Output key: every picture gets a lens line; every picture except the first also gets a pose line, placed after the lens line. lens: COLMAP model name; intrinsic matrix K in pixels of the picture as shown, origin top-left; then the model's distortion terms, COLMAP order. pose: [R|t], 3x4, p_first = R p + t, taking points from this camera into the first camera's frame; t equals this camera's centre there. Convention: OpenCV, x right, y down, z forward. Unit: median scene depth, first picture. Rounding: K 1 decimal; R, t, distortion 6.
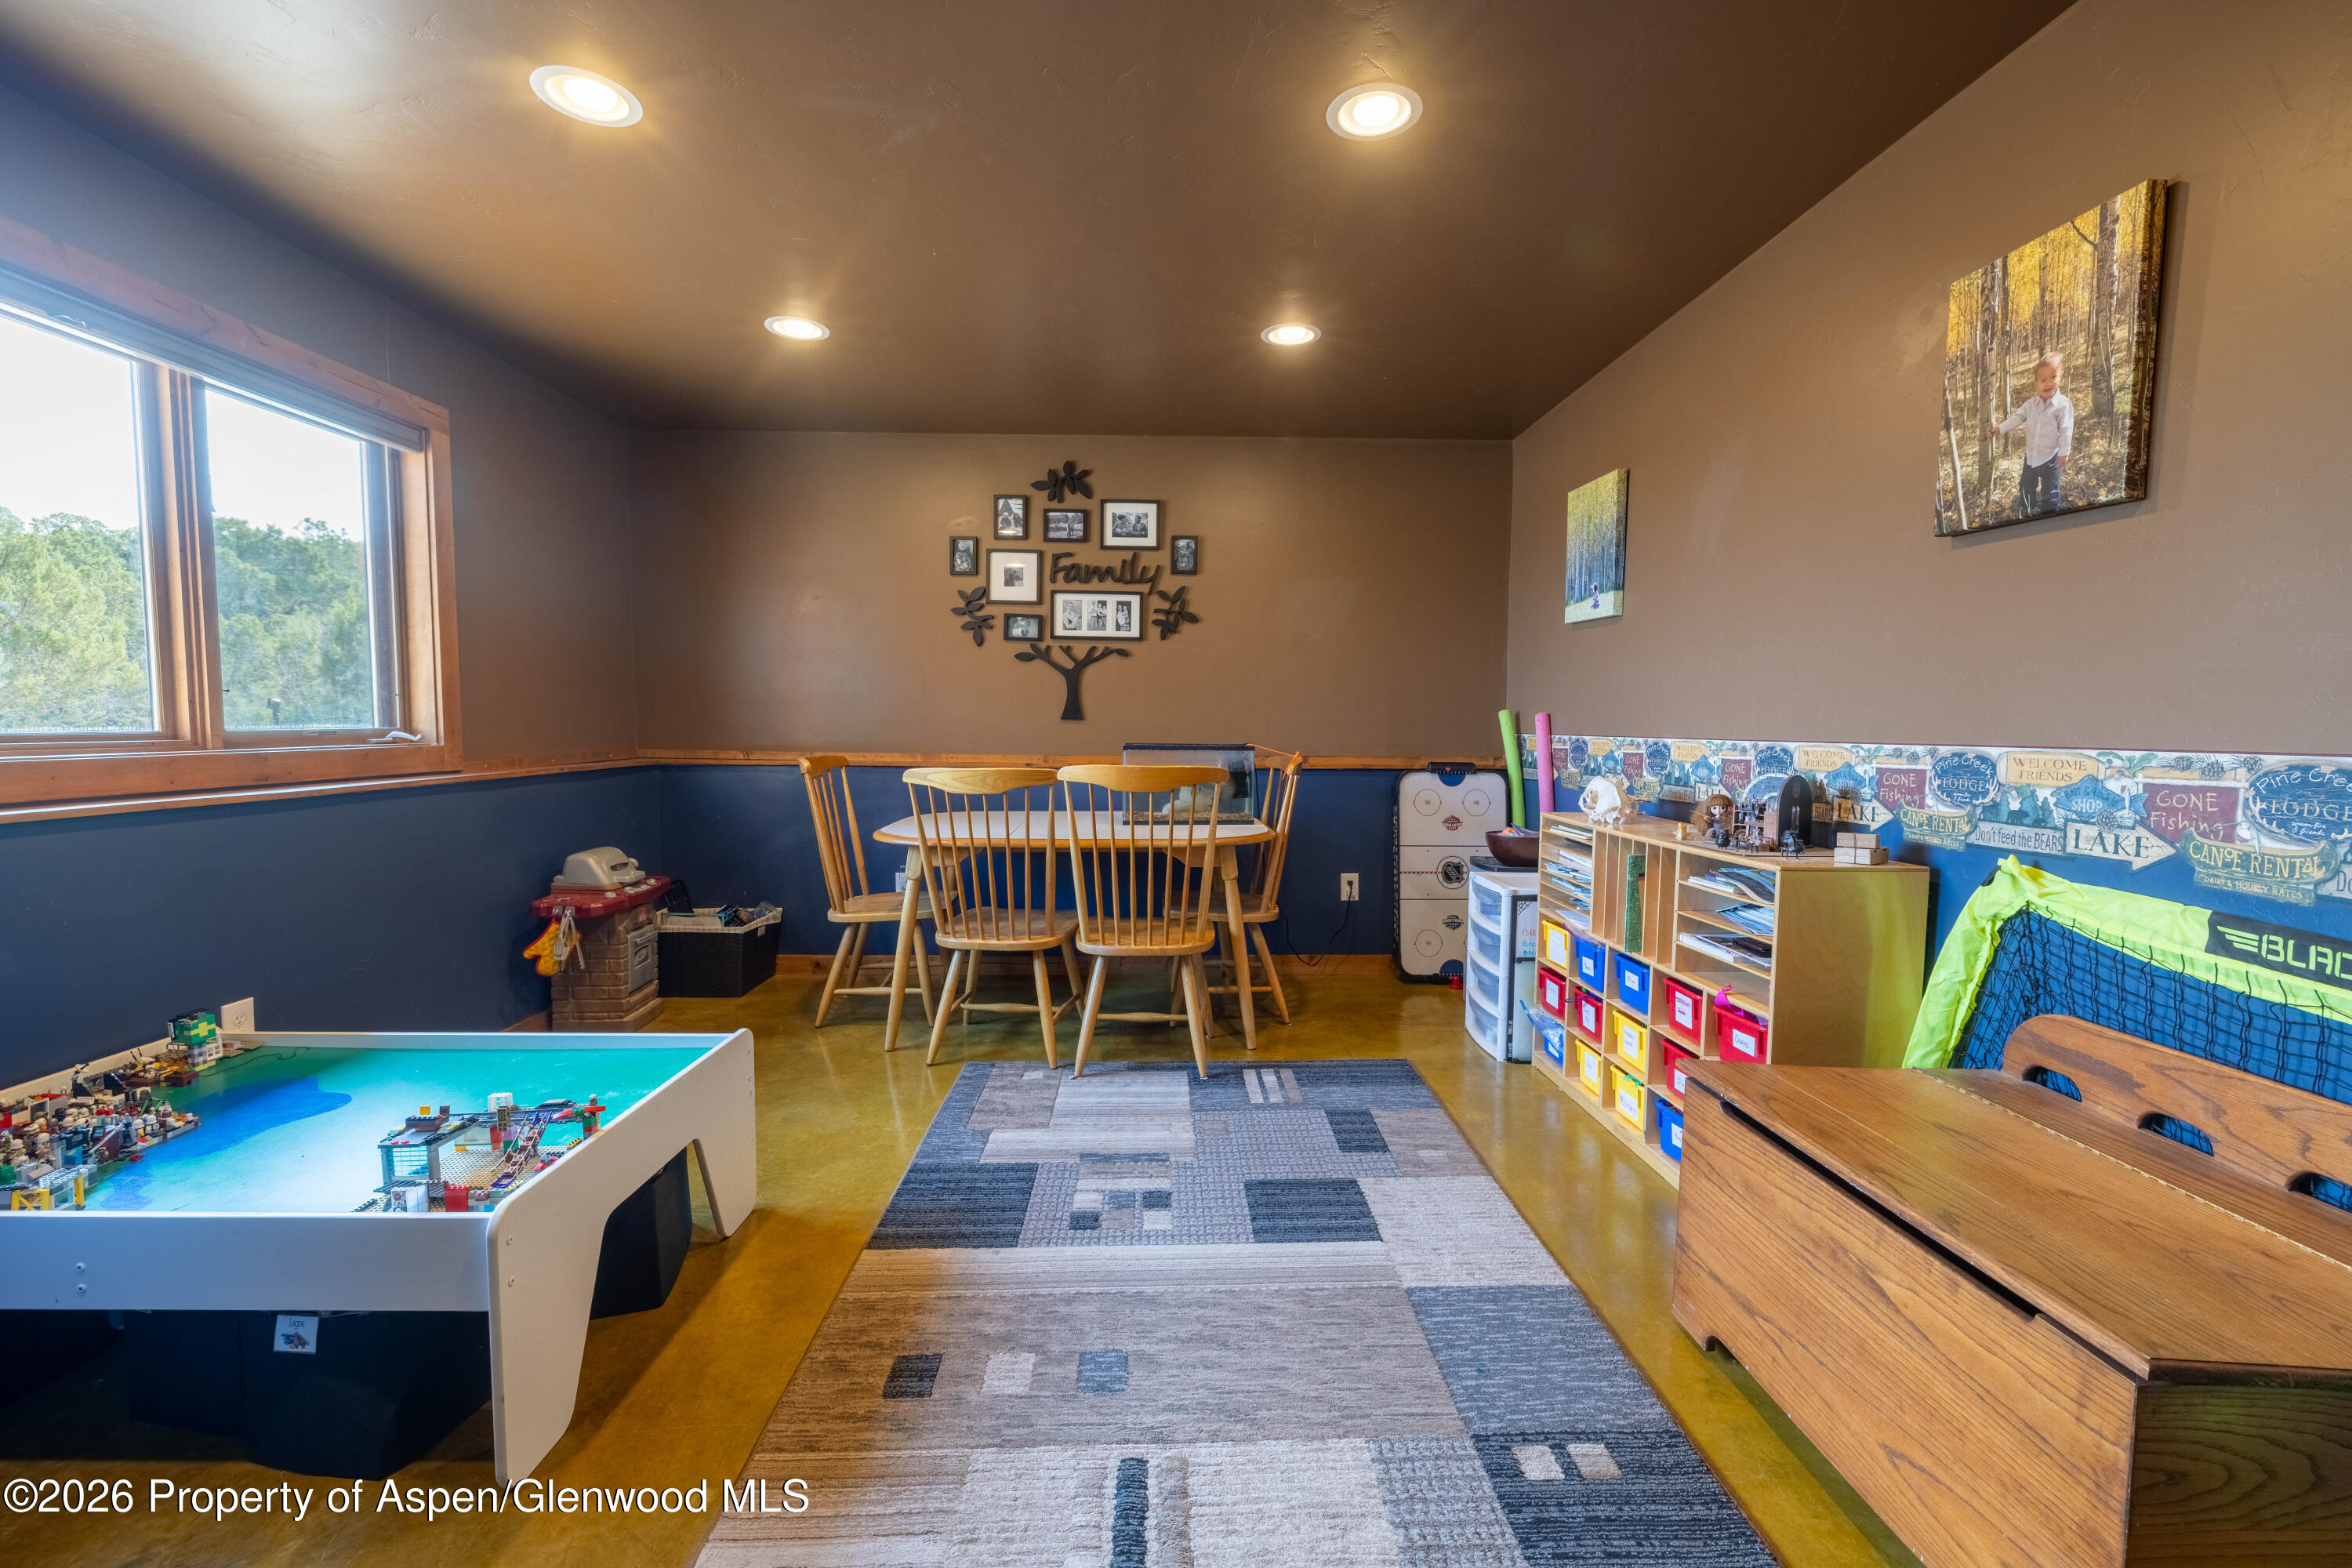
lens RADIAL K [[987.3, 0, 1184.0], [0, 987.3, 789.0], [0, 0, 1]] dist [0.001273, -0.000614]
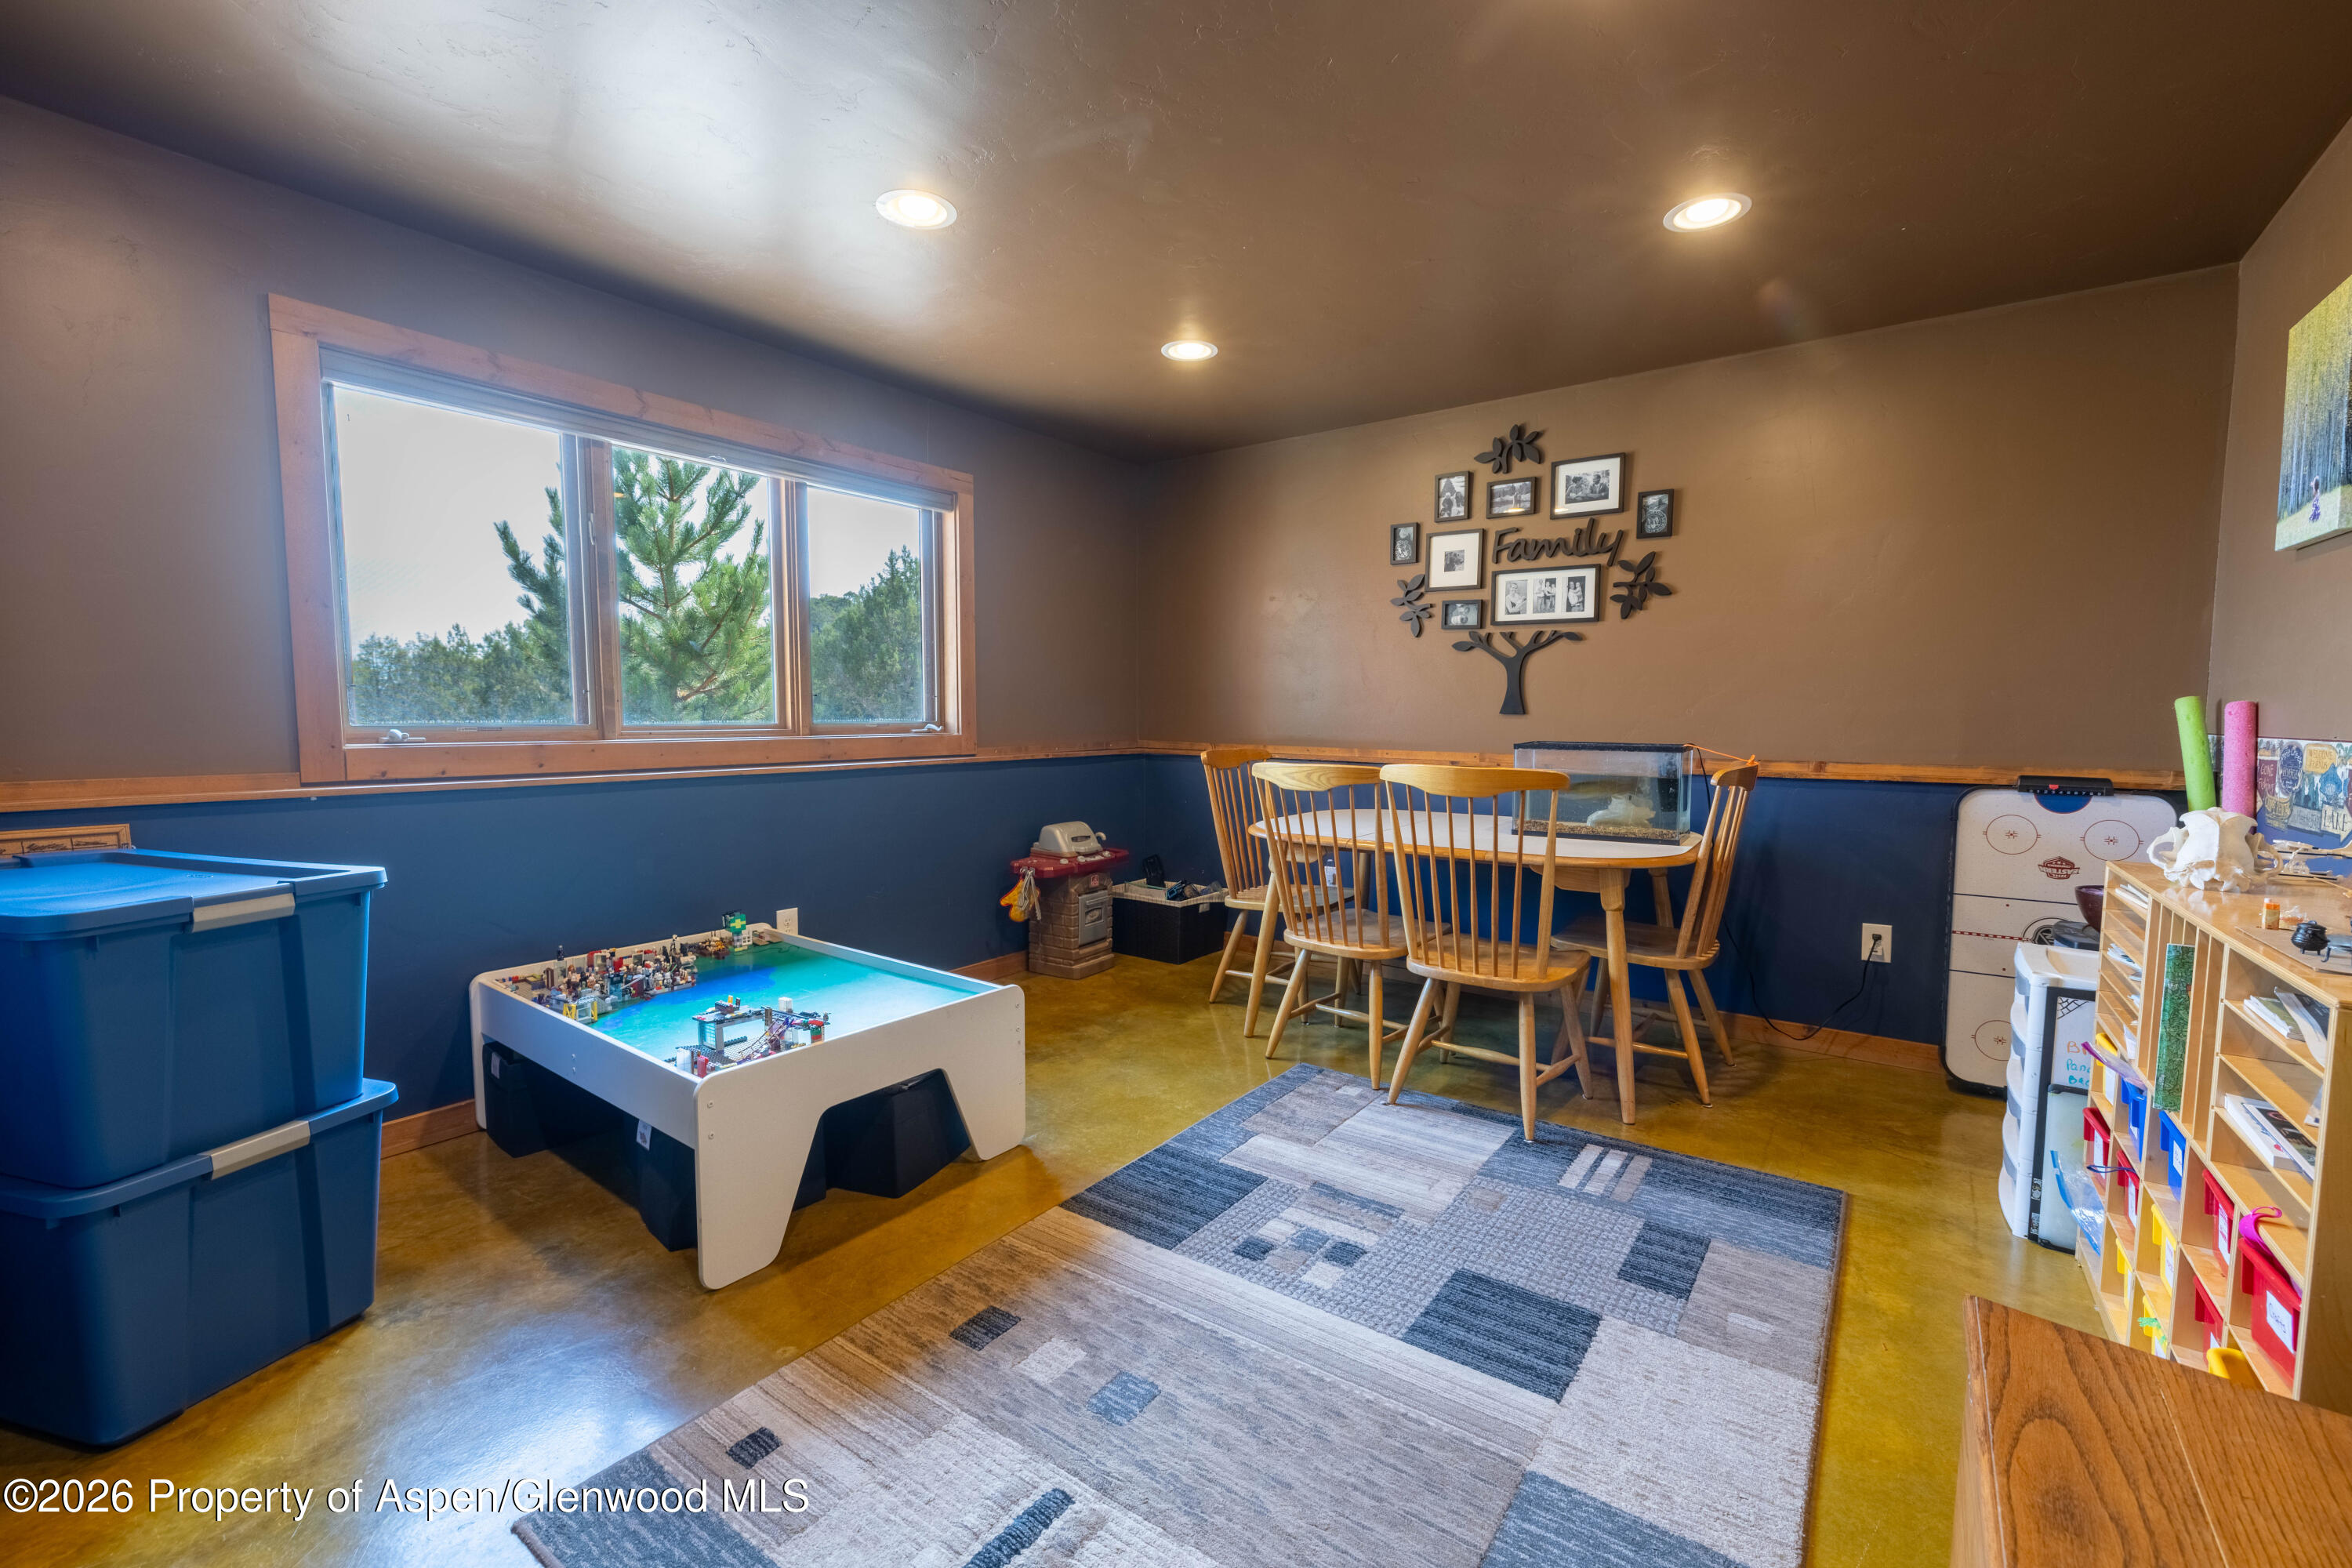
lens RADIAL K [[987.3, 0, 1172.4], [0, 987.3, 788.2], [0, 0, 1]] dist [0.001273, -0.000614]
pose [[0.790092, 0.043534, -0.611441, 0.268398], [-0.041039, 0.998994, 0.018099, -0.009016], [0.611613, 0.010793, 0.791083, 0.141177]]
